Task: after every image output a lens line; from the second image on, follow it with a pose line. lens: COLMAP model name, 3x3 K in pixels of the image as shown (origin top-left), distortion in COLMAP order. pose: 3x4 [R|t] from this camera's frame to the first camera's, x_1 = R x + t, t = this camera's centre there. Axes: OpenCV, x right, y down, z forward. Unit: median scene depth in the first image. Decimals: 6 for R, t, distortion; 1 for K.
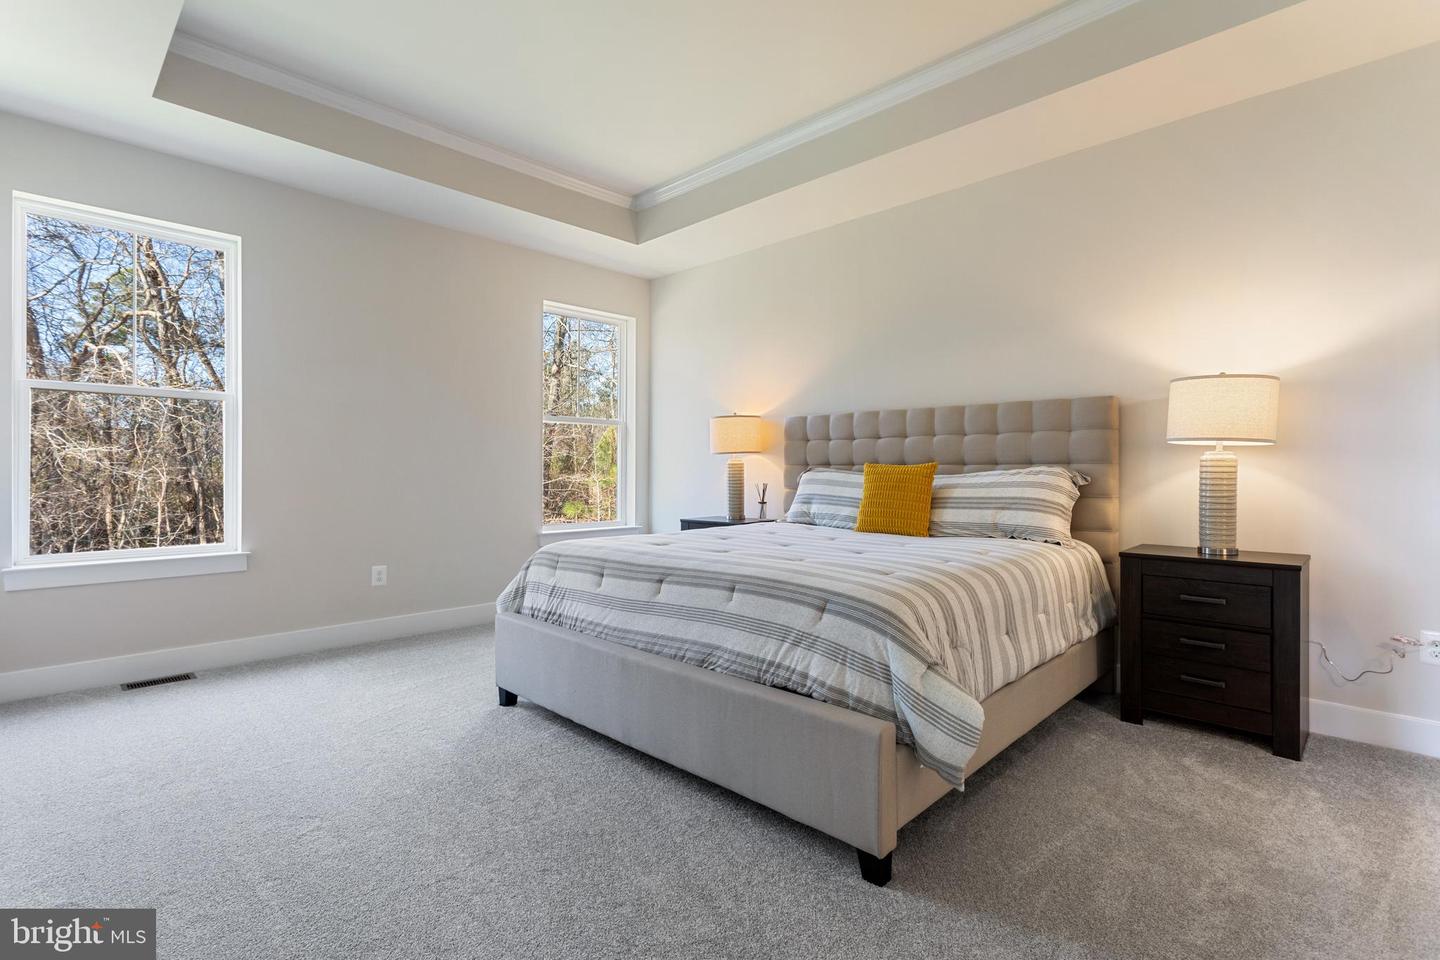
lens RADIAL K [[680.7, 0, 720.0], [0, 680.7, 480.0], [0, 0, 1]] dist [-0.000700, 0.000024]
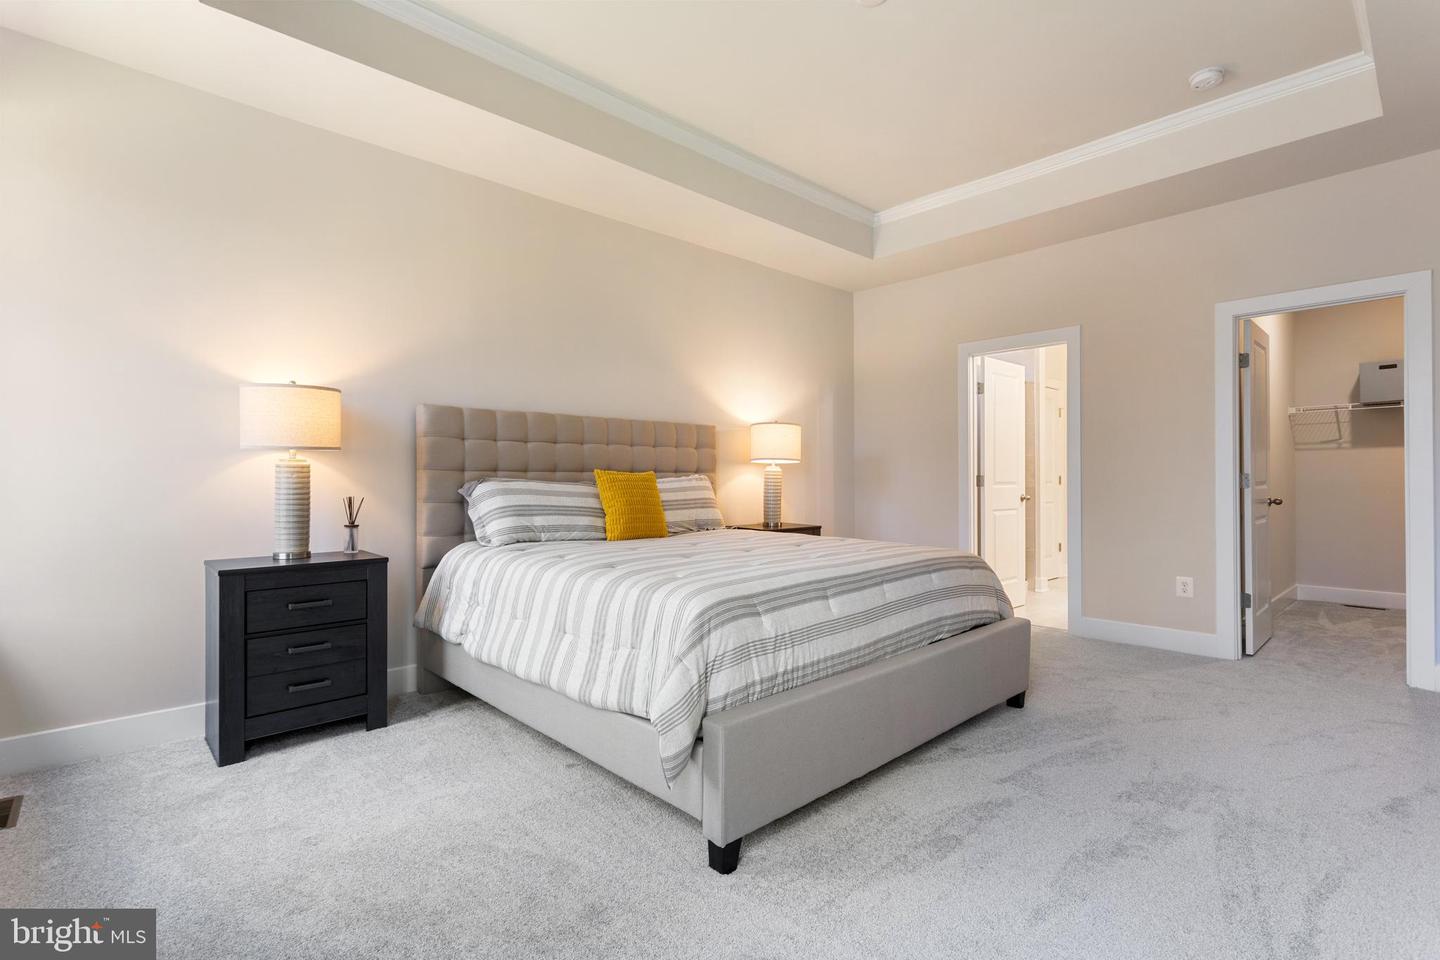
lens RADIAL K [[675.5, 0, 720.0], [0, 675.5, 480.0], [0, 0, 1]] dist [0.125884, 0.000010]
pose [[0.040531, -0.003722, 0.999171, -0.663372], [0.014093, 0.999896, 0.003153, -0.009377], [-0.999079, 0.013953, 0.040579, 0.698112]]
